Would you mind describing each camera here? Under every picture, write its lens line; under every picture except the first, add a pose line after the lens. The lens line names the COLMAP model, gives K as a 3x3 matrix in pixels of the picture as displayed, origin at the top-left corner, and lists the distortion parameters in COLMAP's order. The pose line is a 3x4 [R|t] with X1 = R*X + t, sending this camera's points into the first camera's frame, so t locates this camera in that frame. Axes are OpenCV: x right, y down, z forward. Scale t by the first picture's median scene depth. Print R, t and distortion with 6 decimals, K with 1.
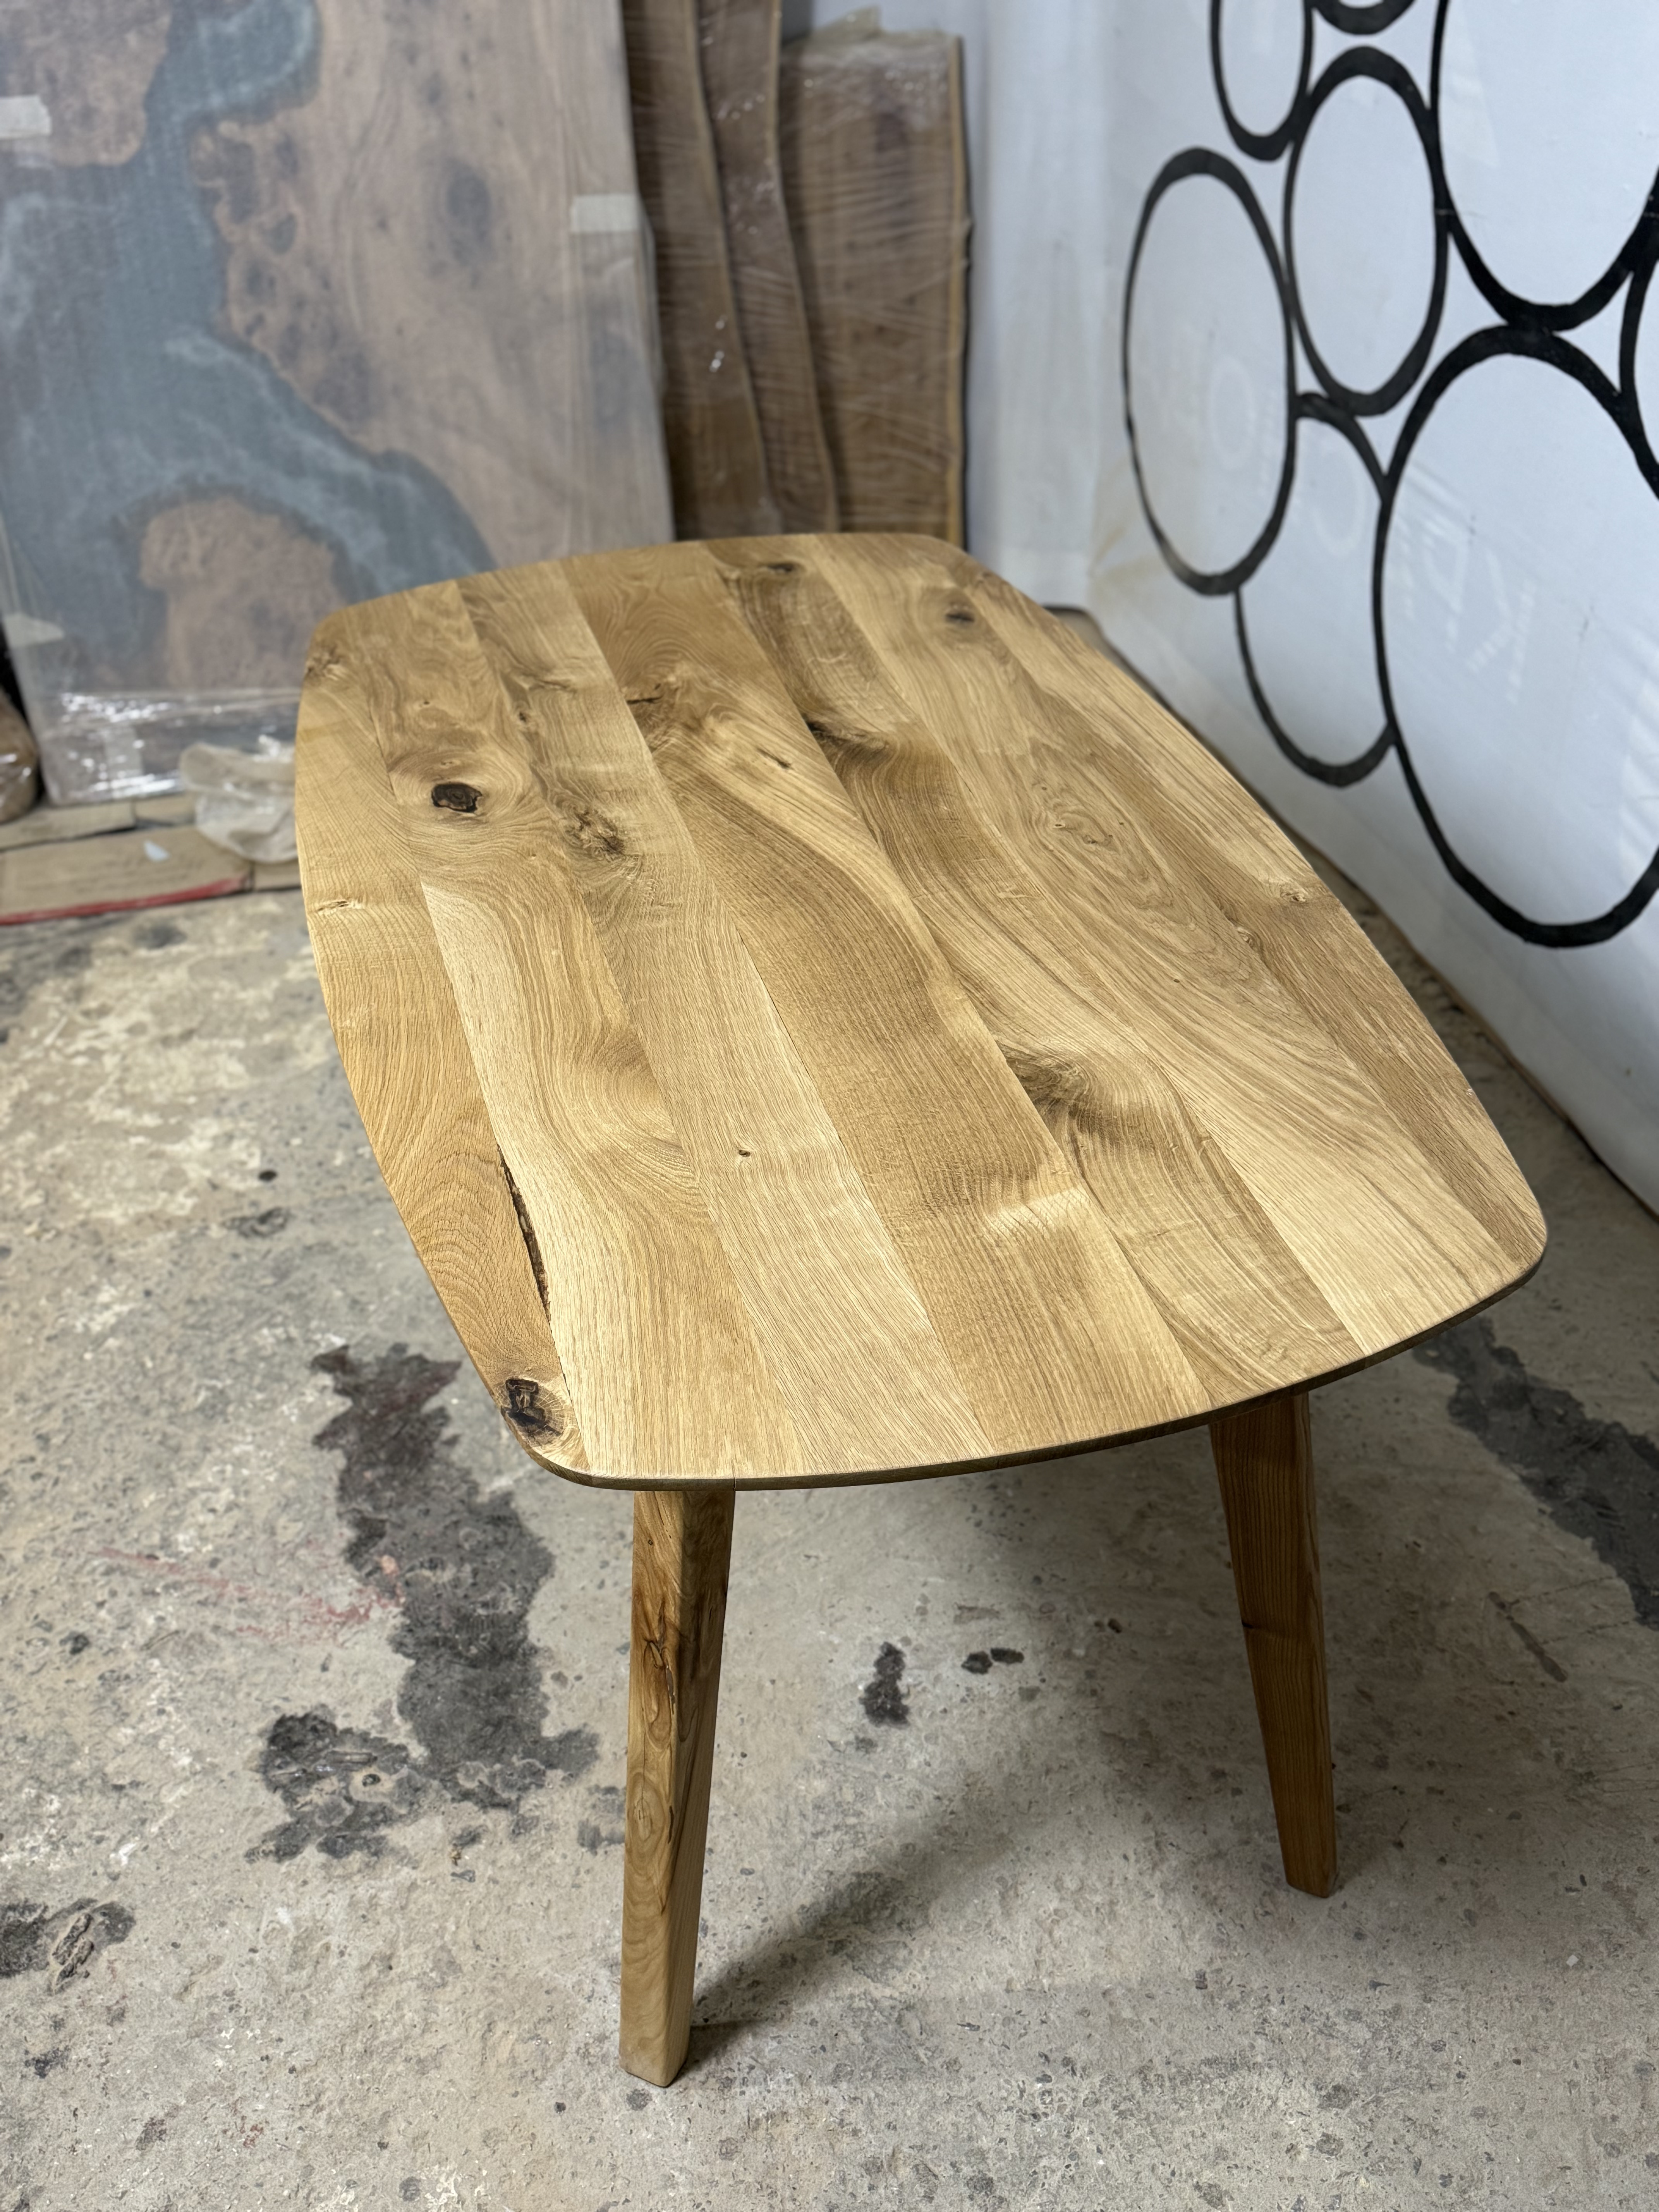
lens RADIAL K [[2204.7, 0, 830.9], [0, 2204.7, 1122.0], [0, 0, 1]] dist [0.030202, 0.000000]
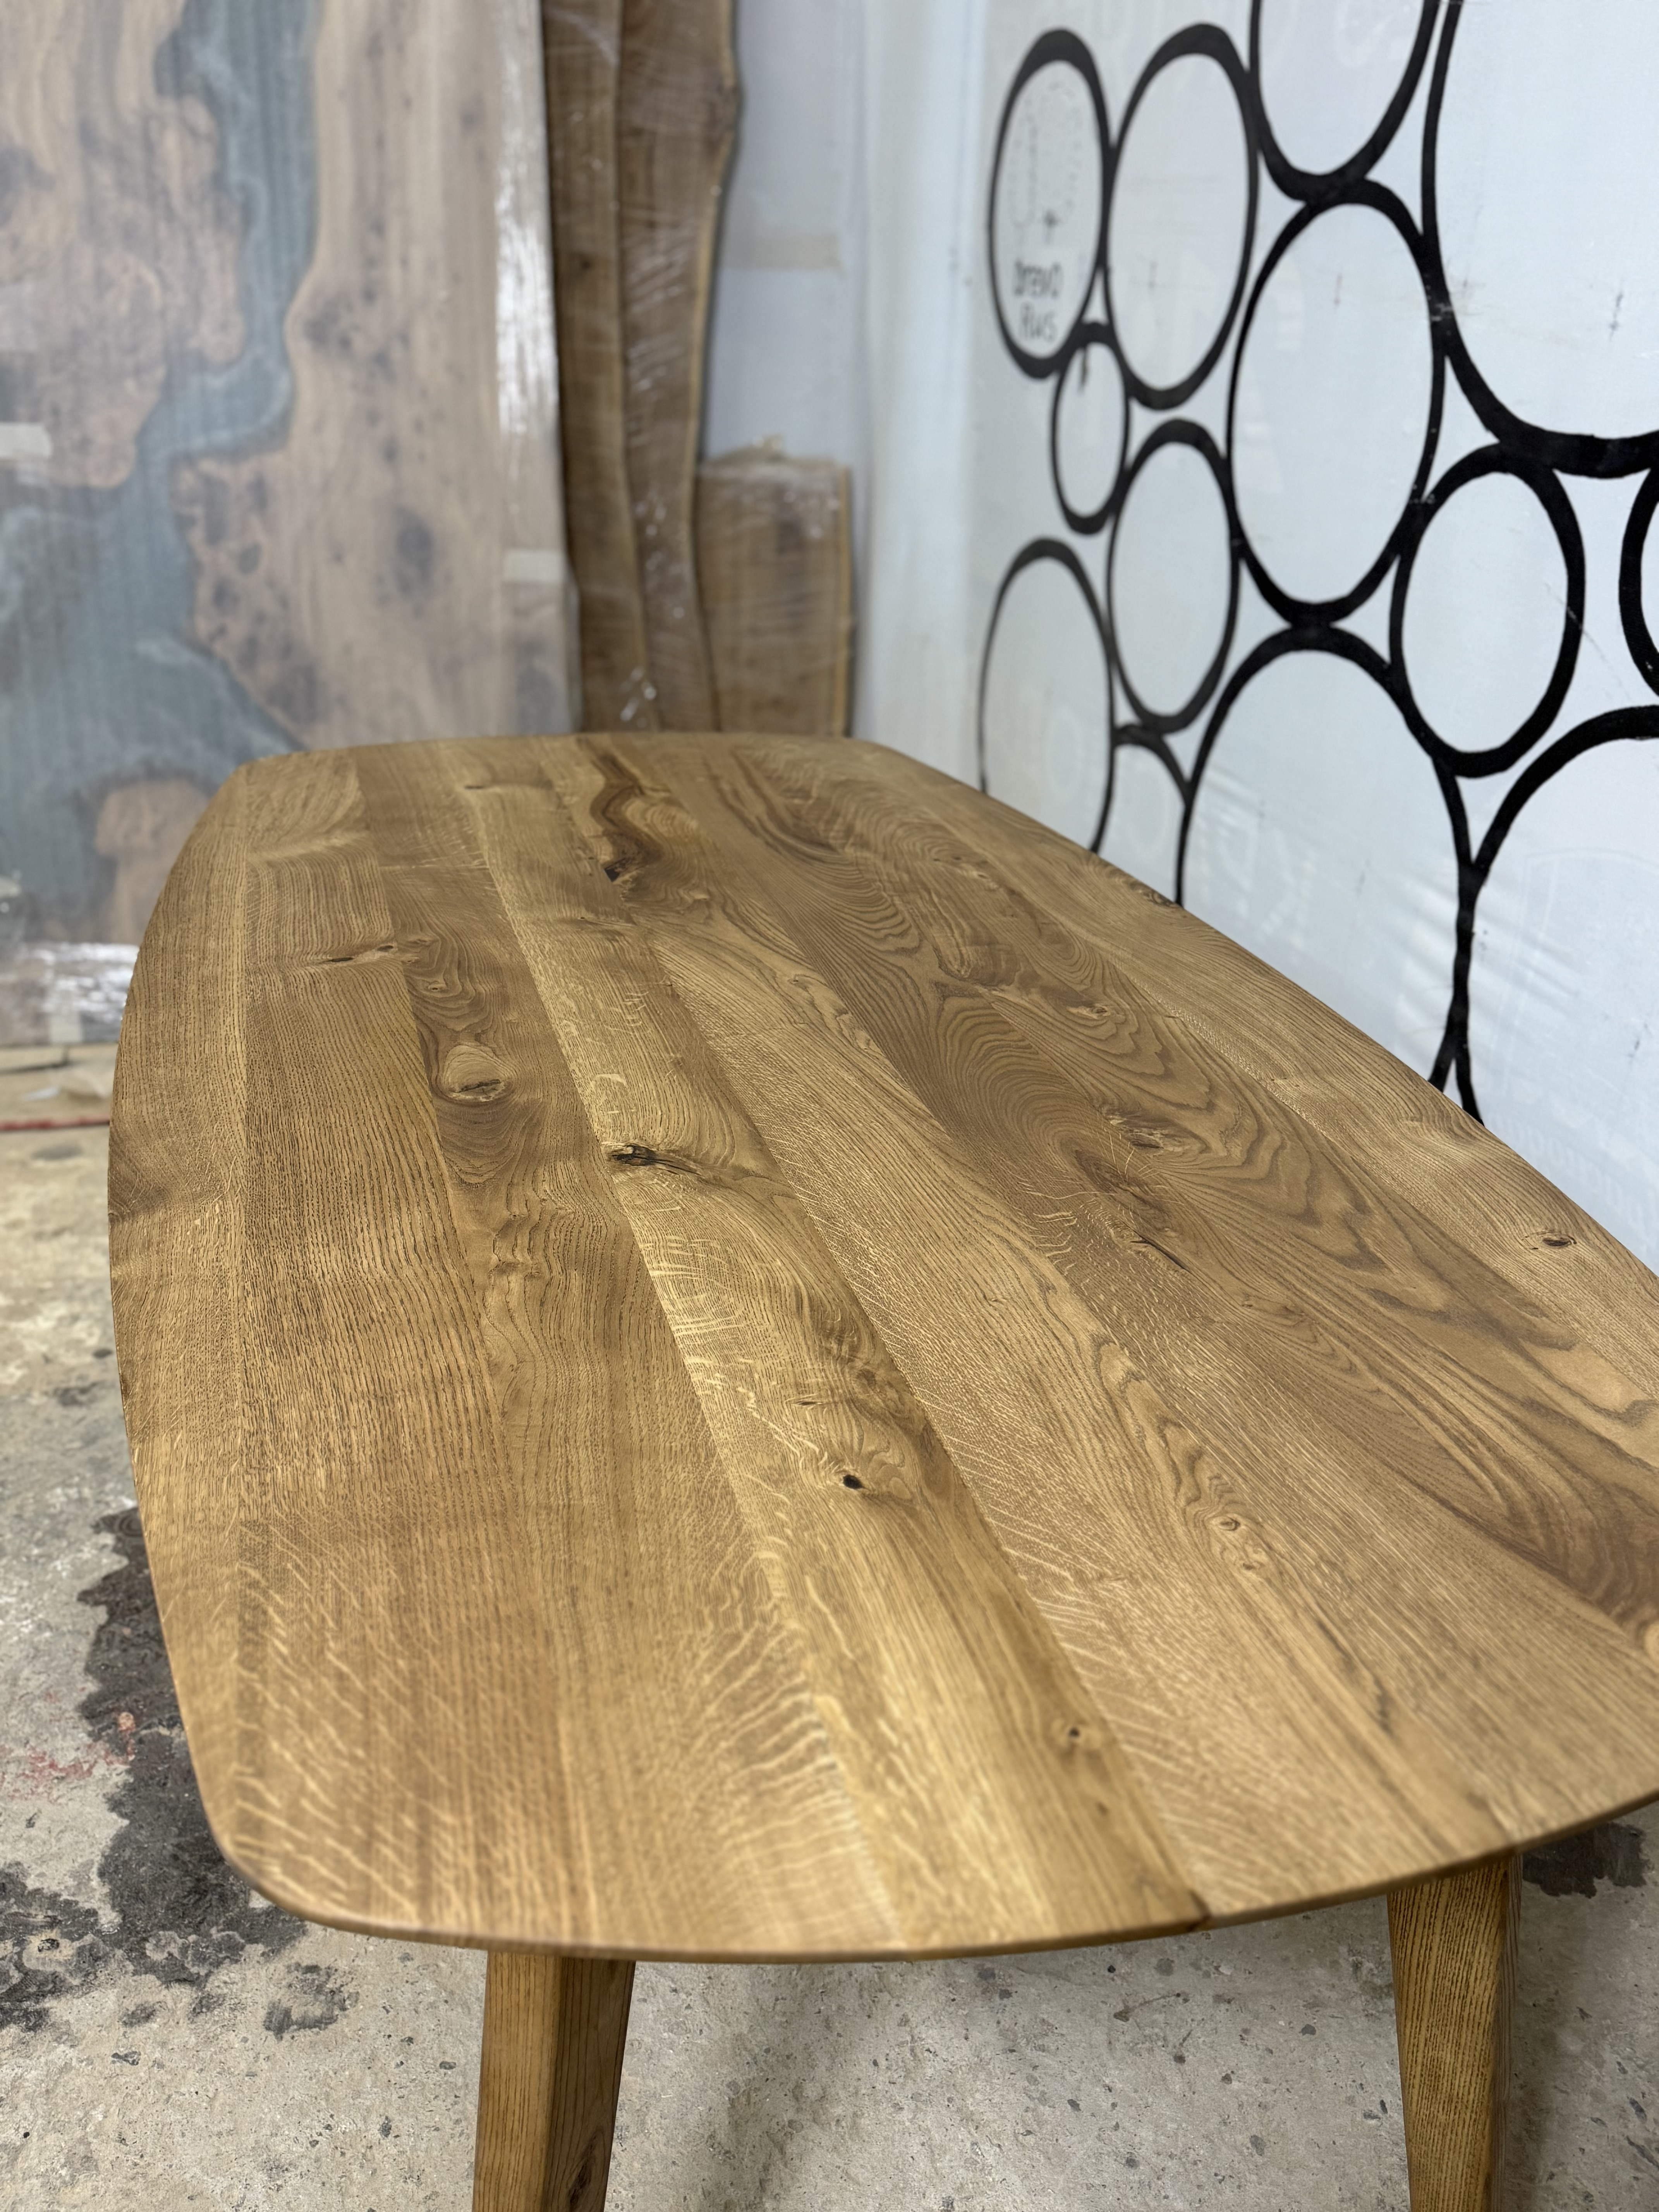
lens RADIAL K [[1829.8, 0, 832.1], [0, 1829.8, 1104.4], [0, 0, 1]] dist [0.031714, -0.061298]
pose [[0.998553, 0.049044, 0.022046, 0.074325], [-0.043084, 0.975064, -0.217701, 0.109265], [-0.032174, 0.216437, 0.975766, 0.183559]]
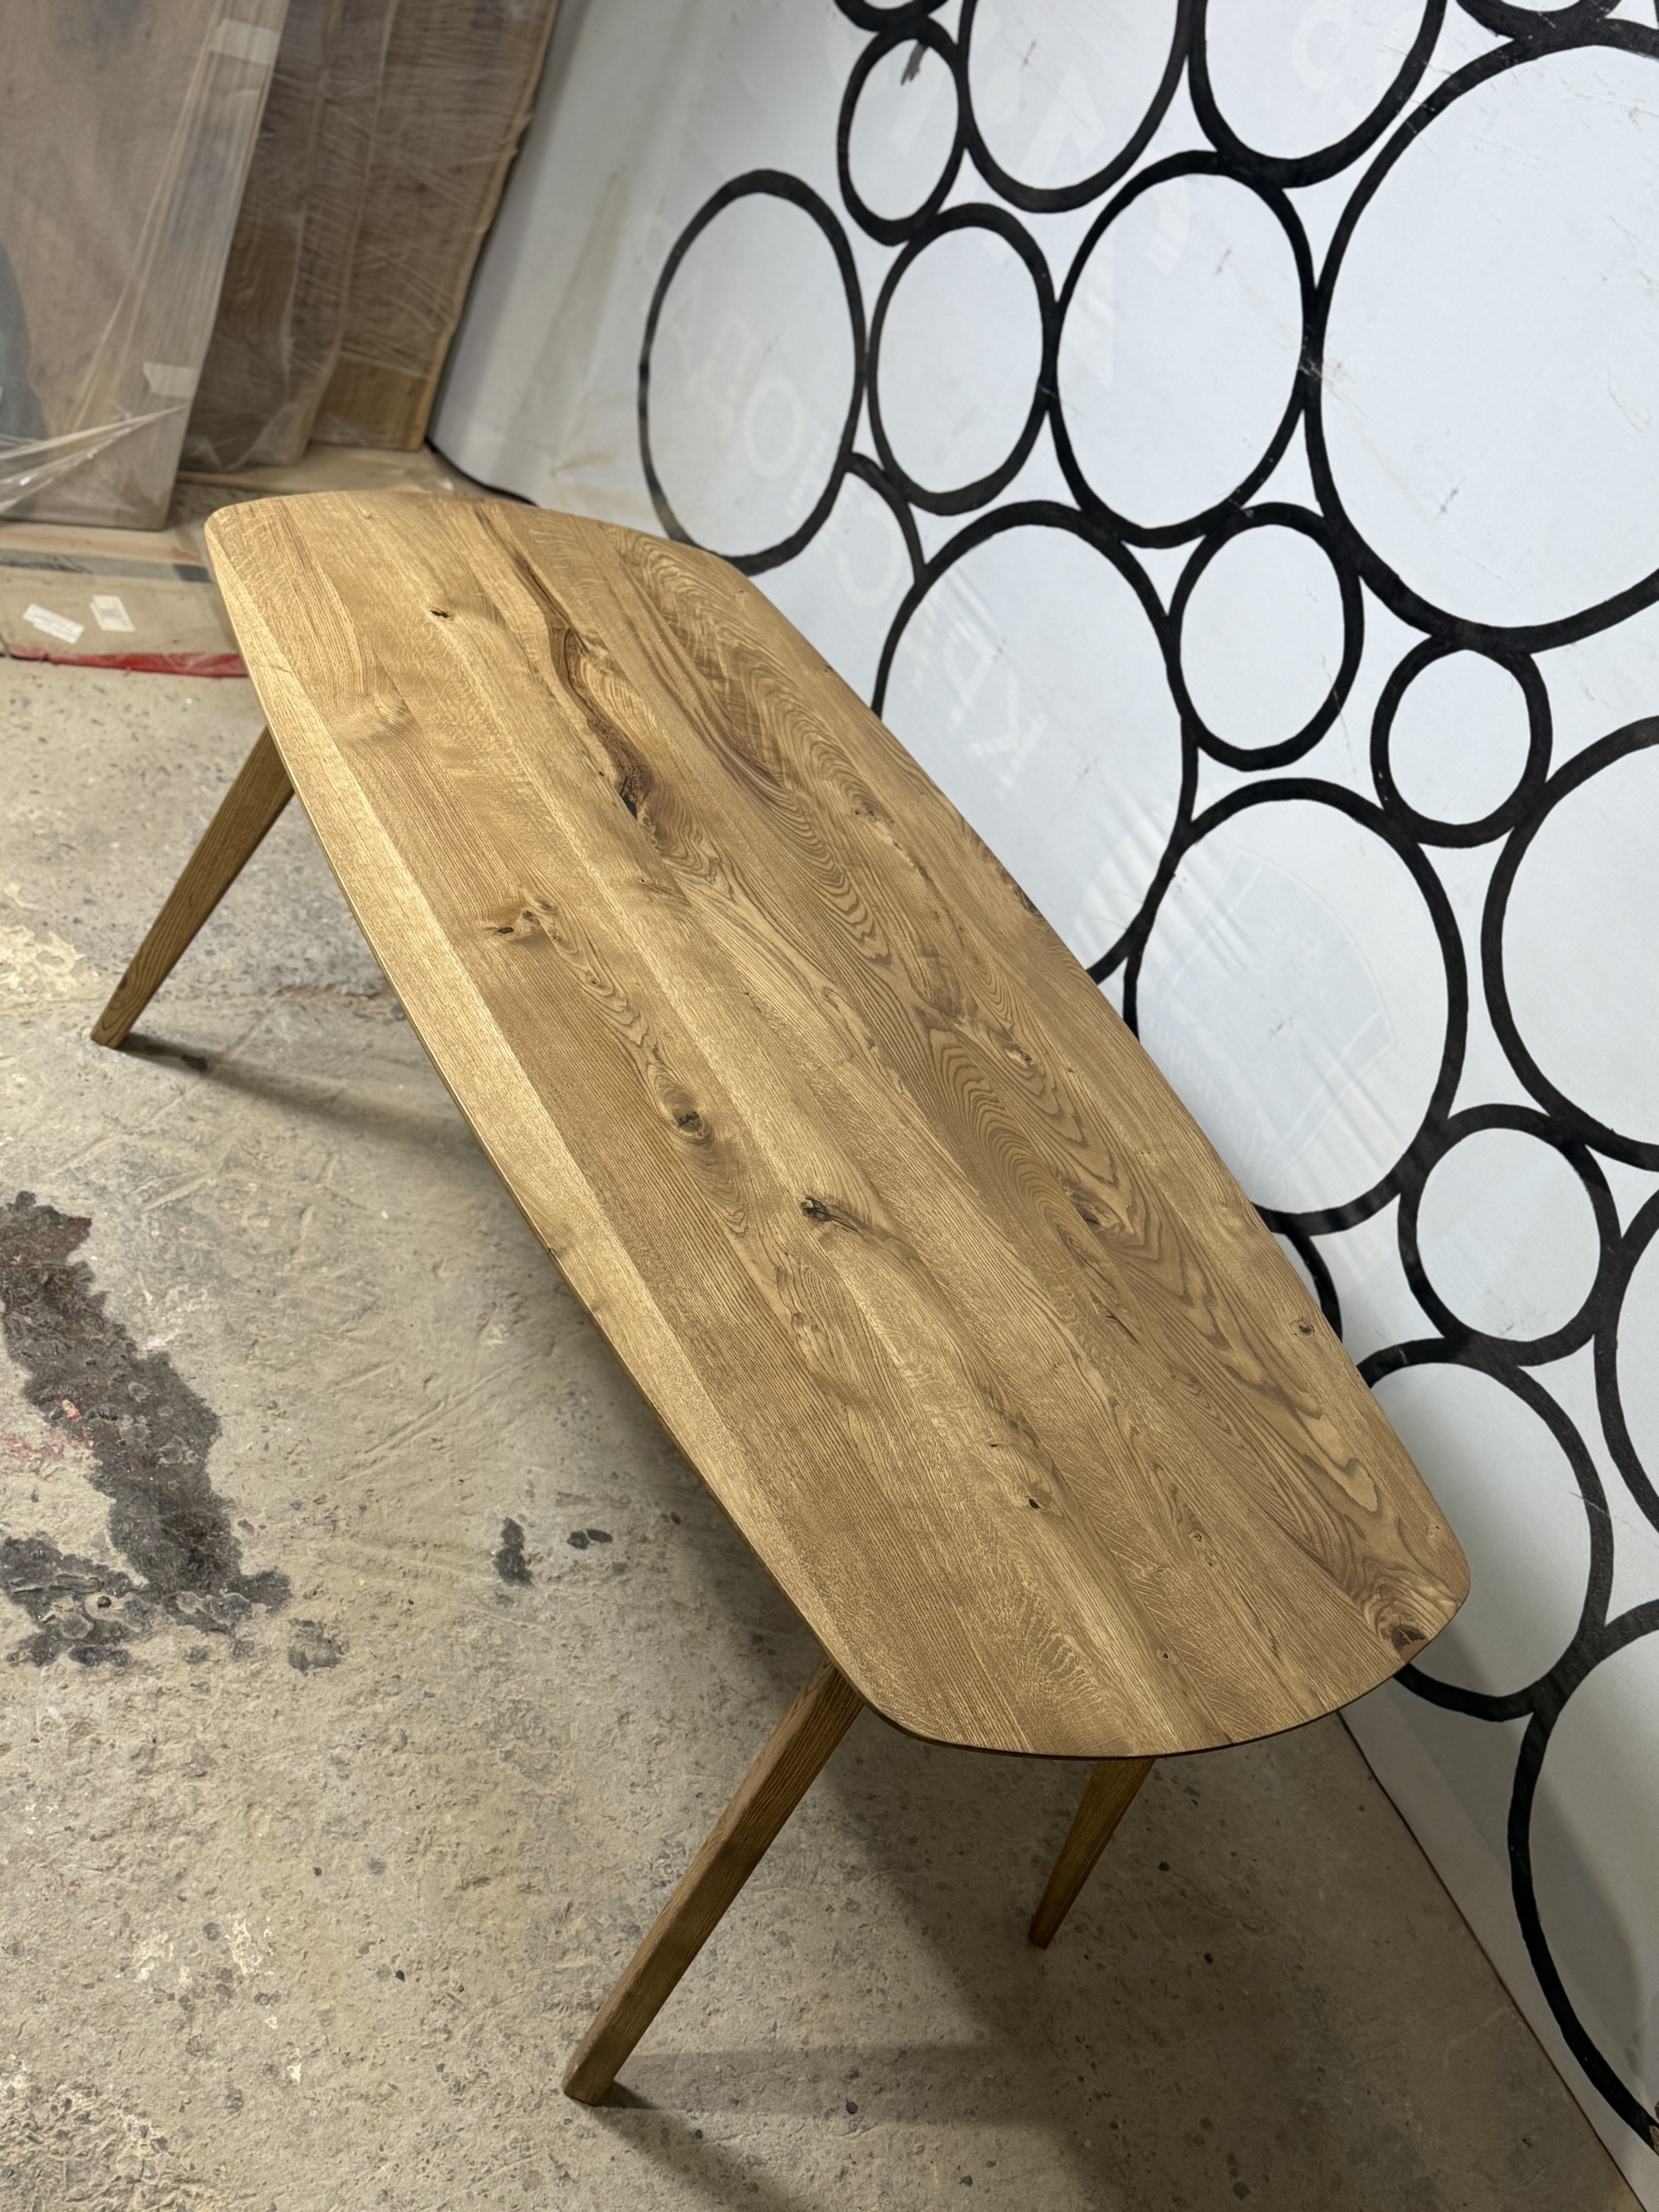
lens RADIAL K [[2580.5, 0, 822.7], [0, 2580.5, 1096.1], [0, 0, 1]] dist [0.062424, 0.000000]
pose [[0.875941, 0.157486, 0.455989, -0.524690], [-0.206138, 0.976764, 0.058638, -0.115939], [-0.436159, -0.145360, 0.888052, -0.326584]]
